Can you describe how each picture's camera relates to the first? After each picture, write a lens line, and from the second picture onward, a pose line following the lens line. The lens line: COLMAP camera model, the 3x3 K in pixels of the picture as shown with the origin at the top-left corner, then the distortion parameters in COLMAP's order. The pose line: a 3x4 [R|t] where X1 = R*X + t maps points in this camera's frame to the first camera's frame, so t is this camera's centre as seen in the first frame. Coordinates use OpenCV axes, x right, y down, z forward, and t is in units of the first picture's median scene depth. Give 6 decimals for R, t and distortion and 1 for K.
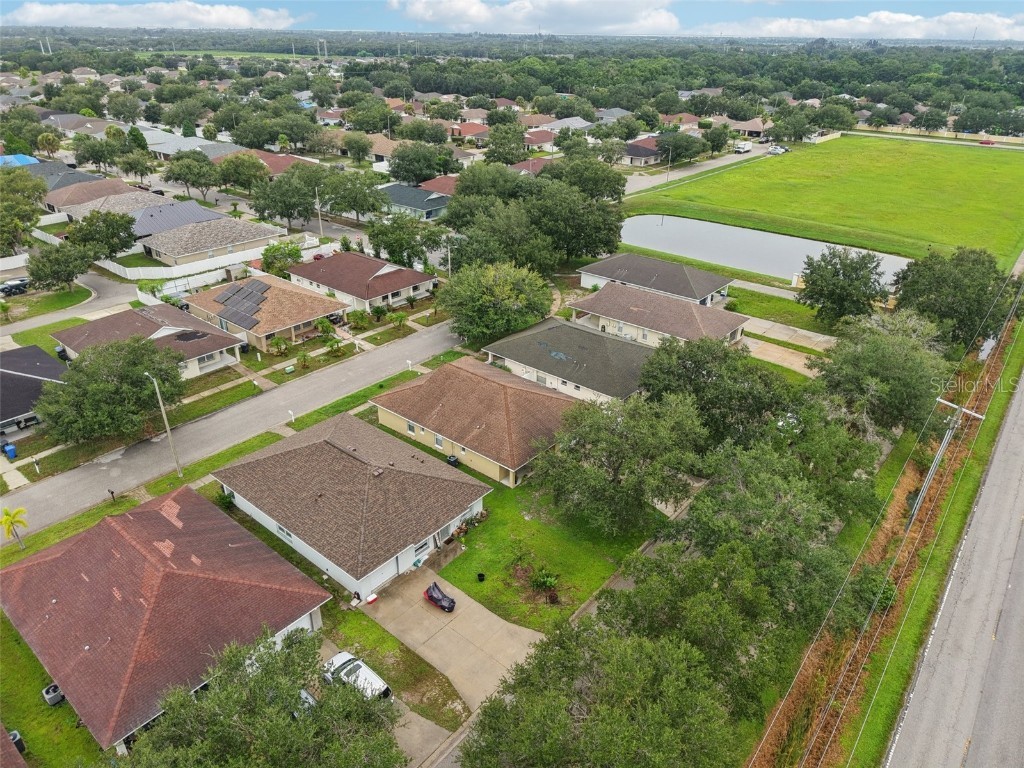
lens RADIAL K [[684.3, 0, 510.6], [0, 684.3, 390.3], [0, 0, 1]] dist [0.036397, -0.041171]
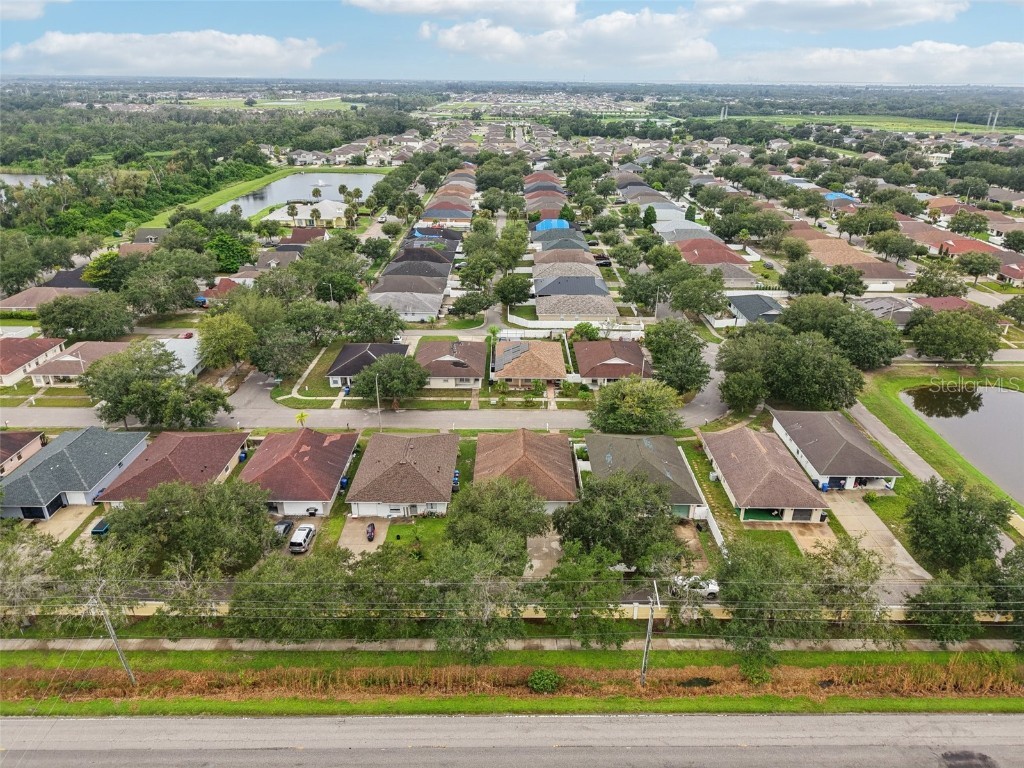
lens RADIAL K [[687.8, 0, 512.0], [0, 687.8, 384.0], [0, 0, 1]] dist [0.084508, -0.158108]
pose [[0.638803, 0.306299, -0.705770, 0.785557], [-0.357204, 0.930547, 0.080539, -0.209156], [0.681422, 0.200655, 0.703848, -0.078165]]
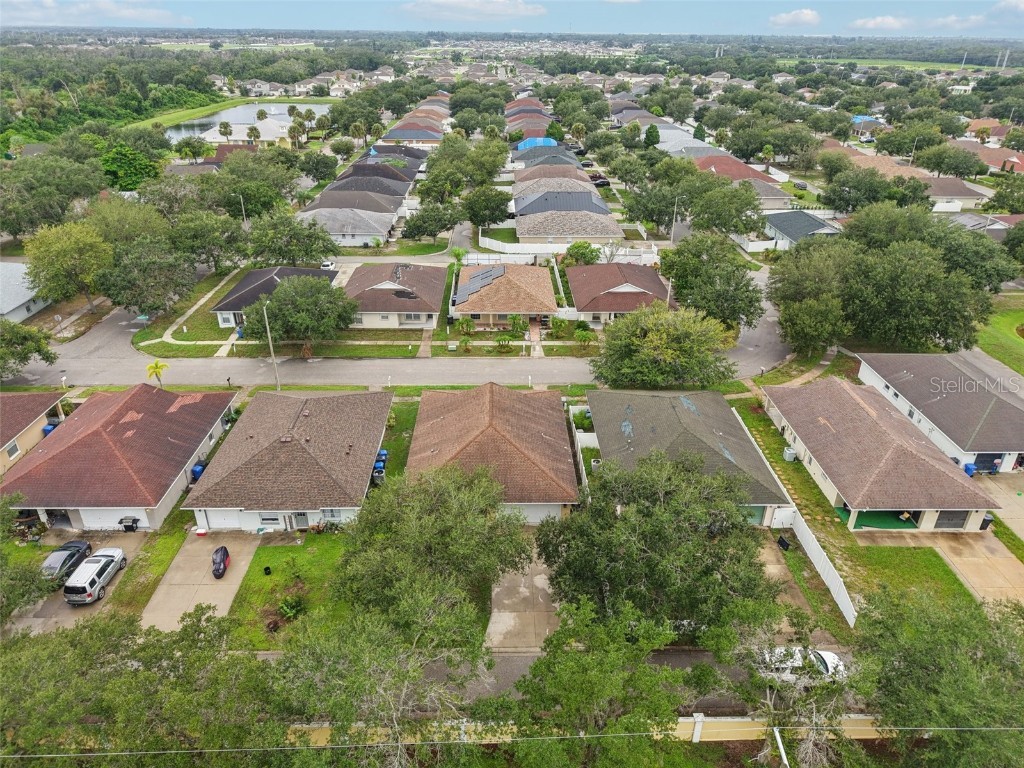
lens RADIAL K [[684.3, 0, 510.6], [0, 684.3, 390.3], [0, 0, 1]] dist [0.036397, -0.041171]
pose [[0.652920, 0.345480, -0.674047, 0.480494], [-0.350980, 0.926608, 0.134949, -0.144457], [0.671199, 0.148466, 0.726257, 0.287992]]
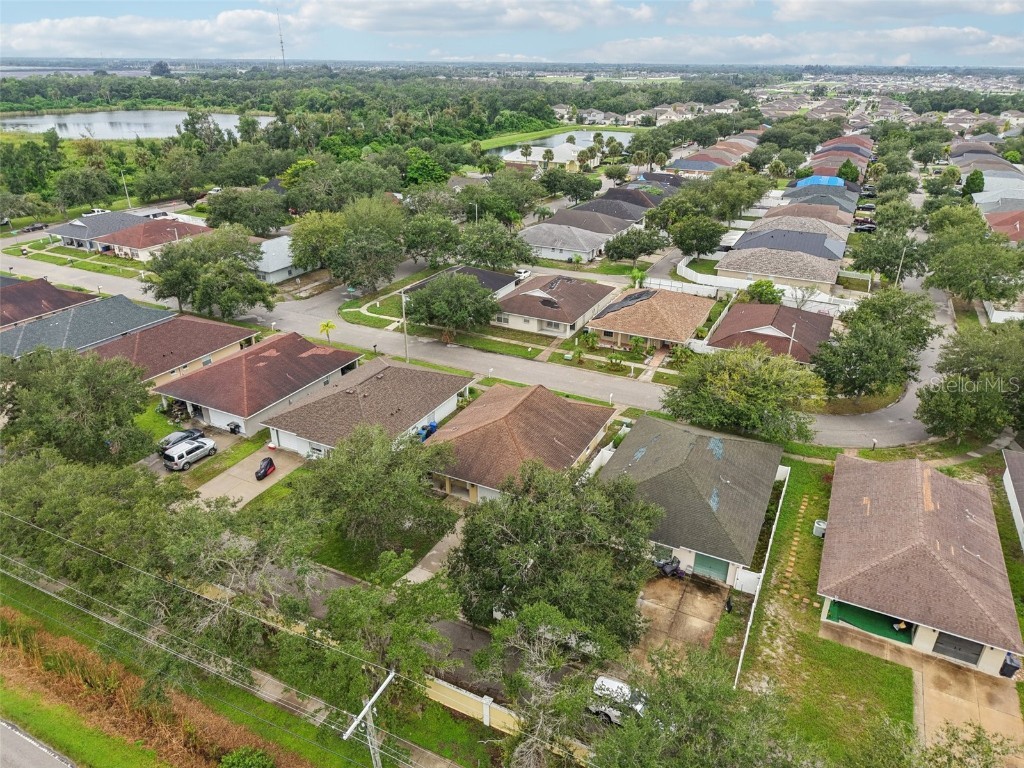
lens RADIAL K [[684.3, 0, 510.6], [0, 684.3, 390.3], [0, 0, 1]] dist [0.036397, -0.041171]
pose [[0.223307, 0.411653, -0.883558, 0.674921], [-0.455187, 0.845582, 0.278918, -0.254049], [0.861939, 0.339900, 0.376204, 0.503423]]
